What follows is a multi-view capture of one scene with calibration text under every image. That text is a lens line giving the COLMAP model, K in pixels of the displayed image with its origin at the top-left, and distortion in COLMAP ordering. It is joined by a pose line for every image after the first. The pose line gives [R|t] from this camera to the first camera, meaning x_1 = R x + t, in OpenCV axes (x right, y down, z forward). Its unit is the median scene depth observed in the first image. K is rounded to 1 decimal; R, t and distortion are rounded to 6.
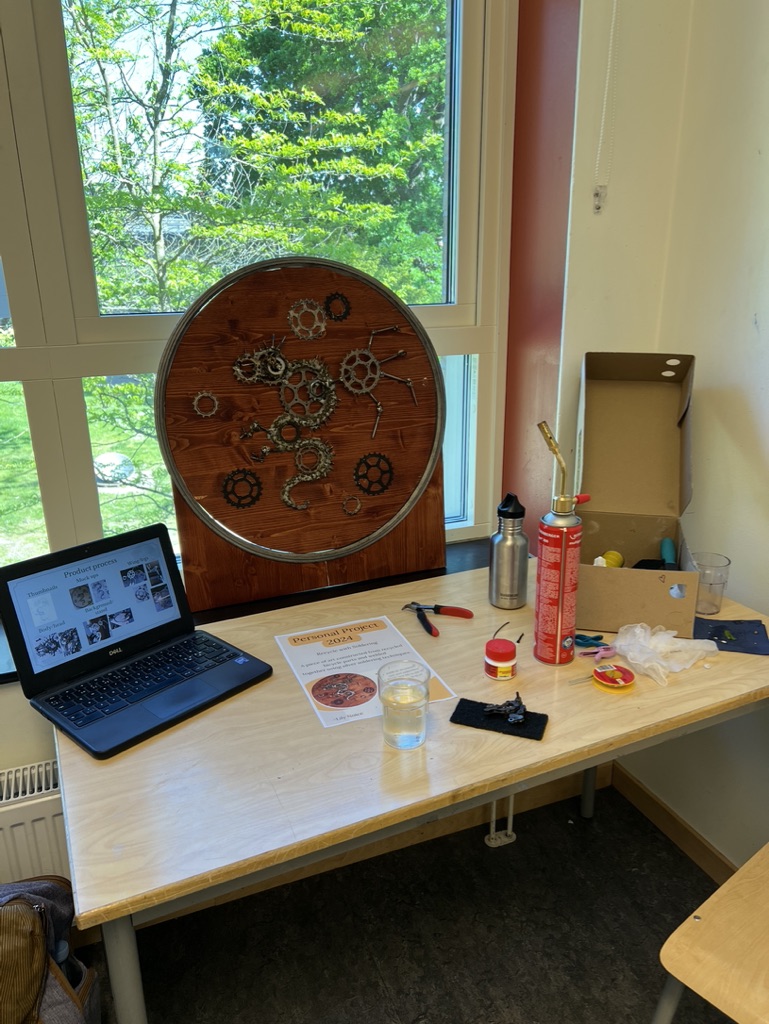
lens RADIAL K [[770.6, 0, 389.0], [0, 770.6, 518.8], [0, 0, 1]] dist [0.051273, -0.049150]
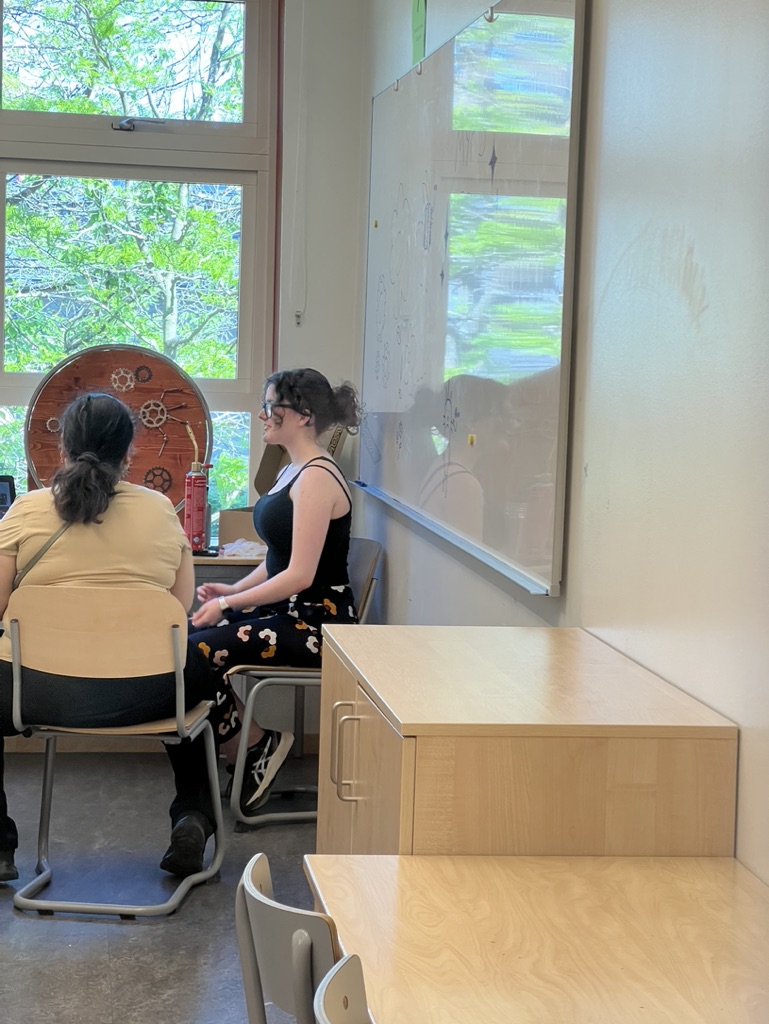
lens RADIAL K [[2280.9, 0, 385.4], [0, 2280.9, 509.6], [0, 0, 1]] dist [-0.007449, 0.000000]
pose [[0.968560, 0.059925, -0.241455, 1.643018], [-0.118544, 0.964456, -0.236159, 1.098302], [0.218721, 0.257357, 0.941238, -3.404595]]
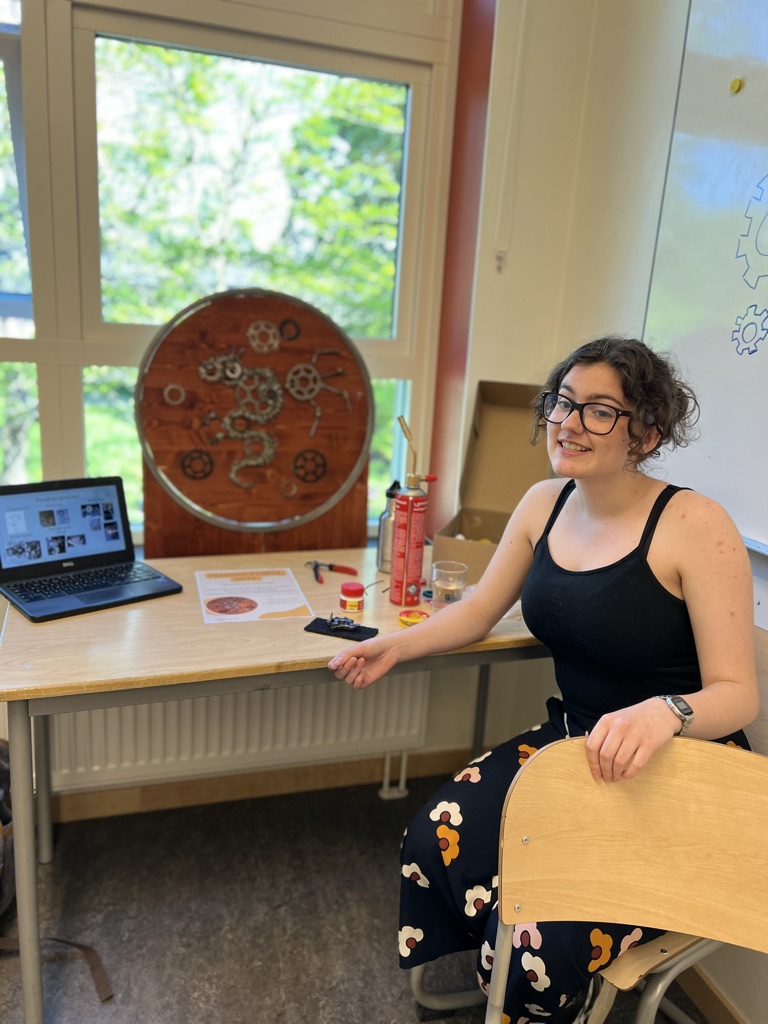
lens RADIAL K [[770.6, 0, 389.2], [0, 770.6, 510.7], [0, 0, 1]] dist [0.051273, -0.049150]
pose [[0.993976, 0.090351, -0.062028, 0.206772], [-0.095373, 0.991939, -0.083435, 0.111705], [0.053990, 0.088849, 0.994581, -0.223762]]
